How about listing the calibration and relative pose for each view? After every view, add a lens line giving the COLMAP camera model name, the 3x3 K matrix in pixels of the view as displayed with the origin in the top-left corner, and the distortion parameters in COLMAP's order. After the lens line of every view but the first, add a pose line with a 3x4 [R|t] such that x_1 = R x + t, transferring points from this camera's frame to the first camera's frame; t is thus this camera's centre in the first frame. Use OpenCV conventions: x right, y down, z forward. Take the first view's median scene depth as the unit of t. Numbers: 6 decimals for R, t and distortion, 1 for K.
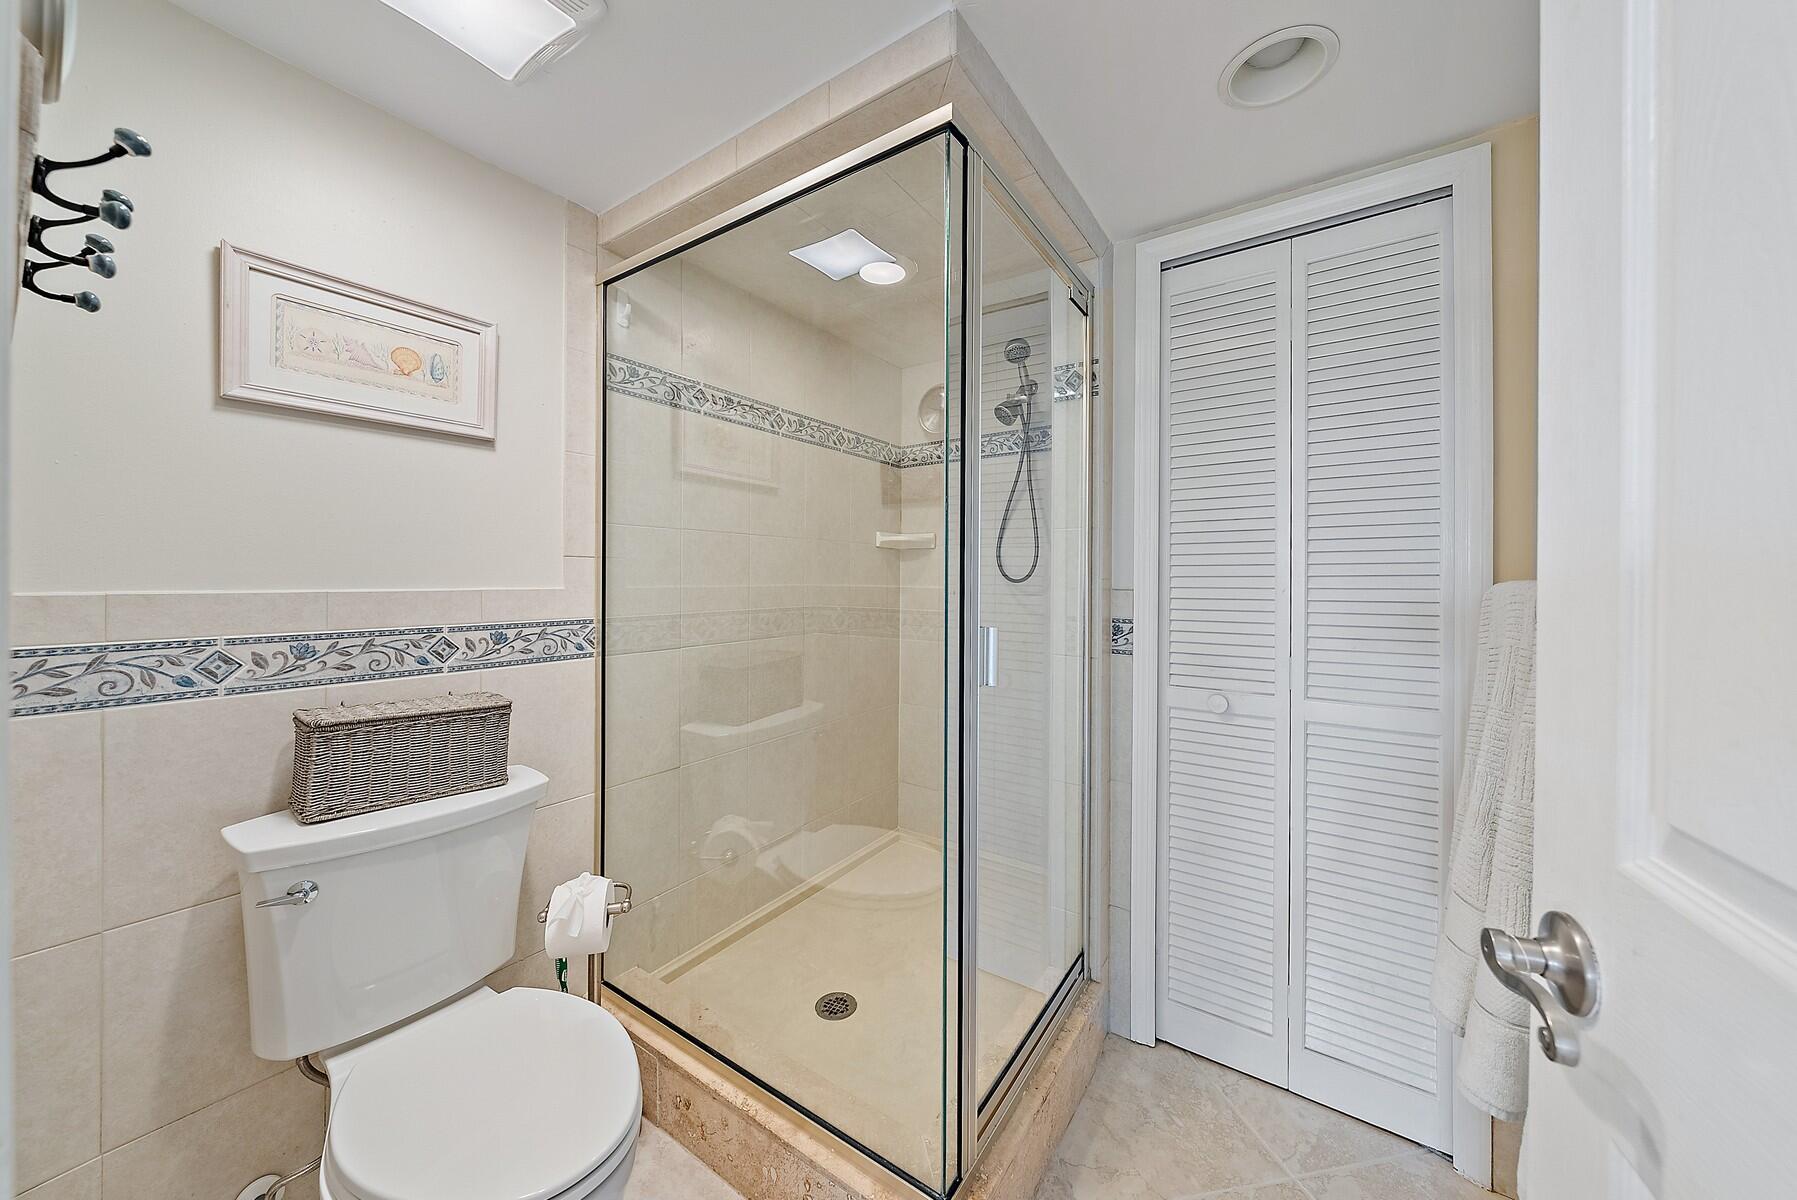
lens RADIAL K [[624.6, 0, 892.7], [0, 624.6, 594.3], [0, 0, 1]] dist [-0.002066, 0.000030]
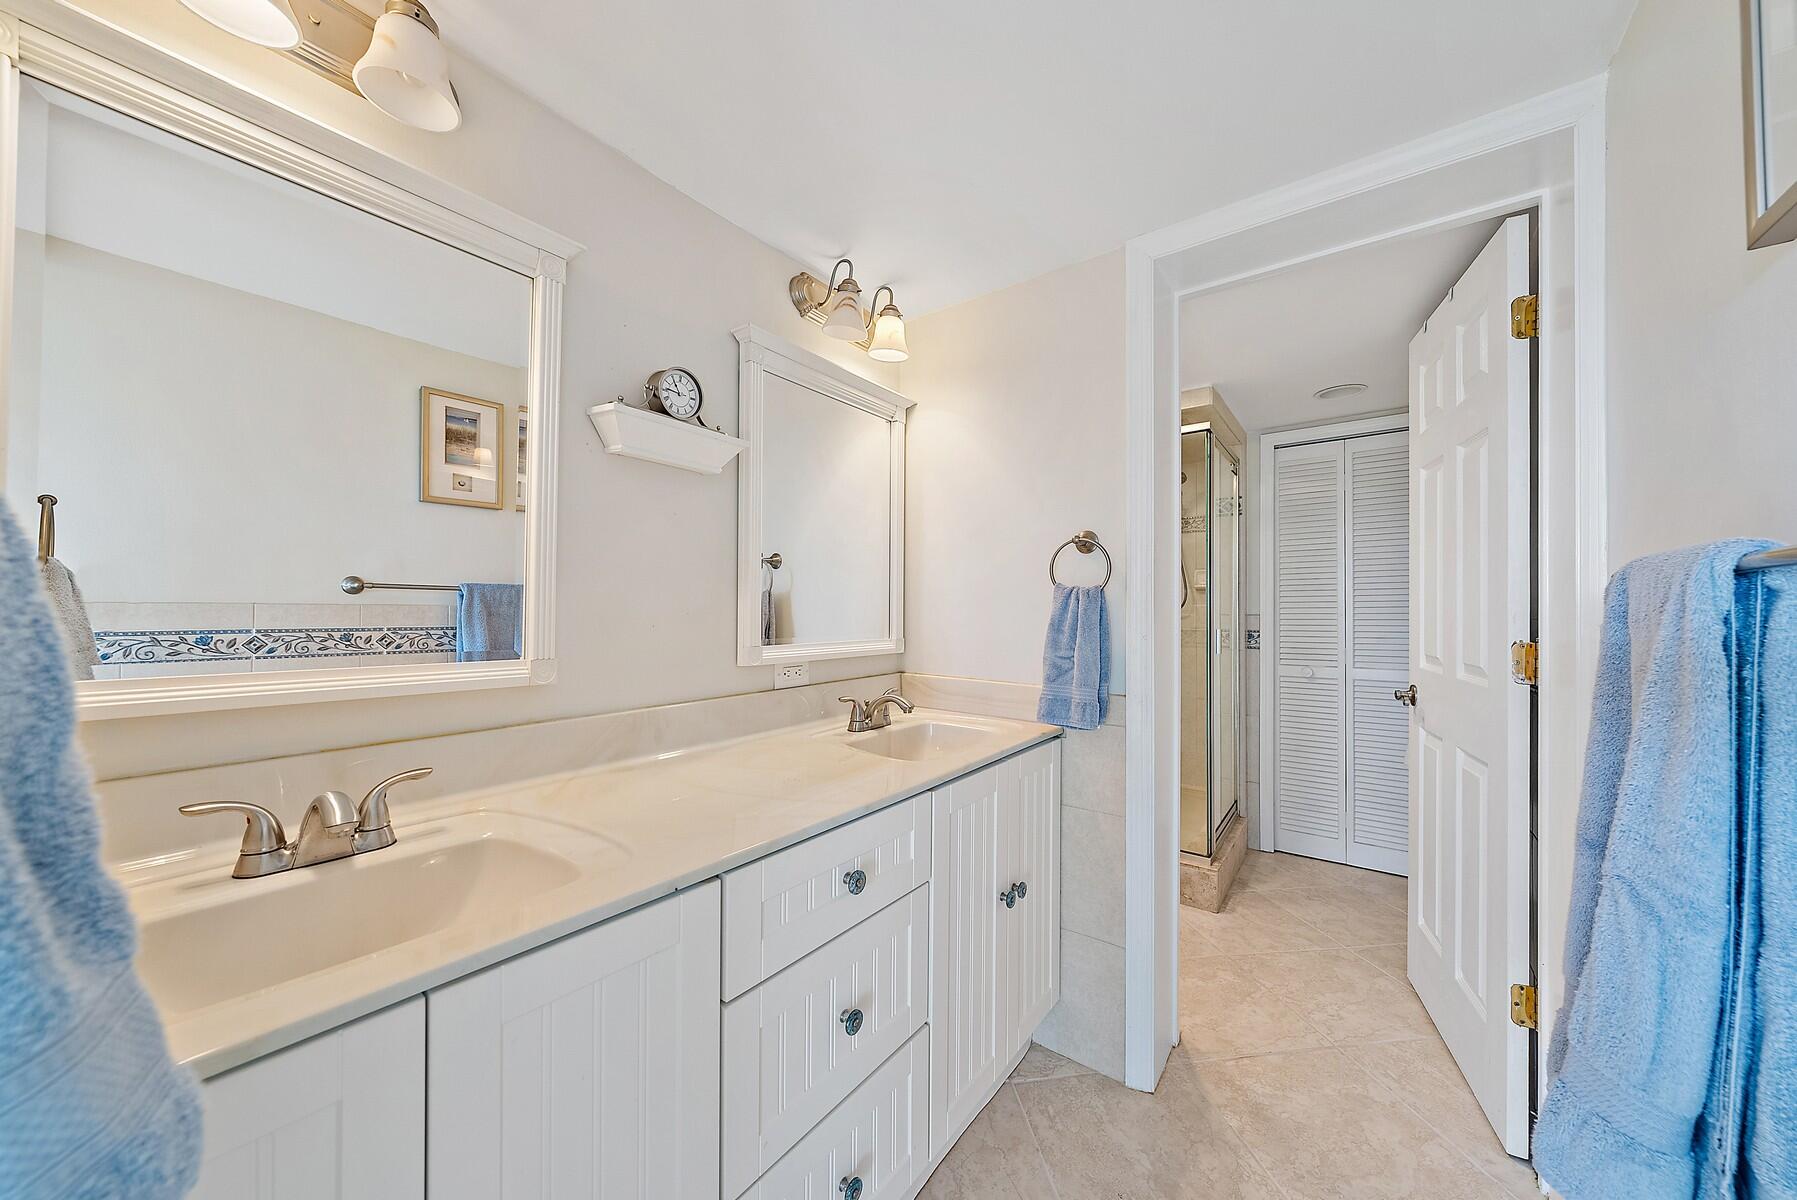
lens RADIAL K [[624.6, 0, 904.0], [0, 624.6, 599.8], [0, 0, 1]] dist [-0.002066, 0.000030]
pose [[0.999509, 0.007904, -0.030304, -0.666985], [-0.008553, 0.999736, -0.021328, -0.002744], [0.030127, 0.021576, 0.999313, -0.973090]]
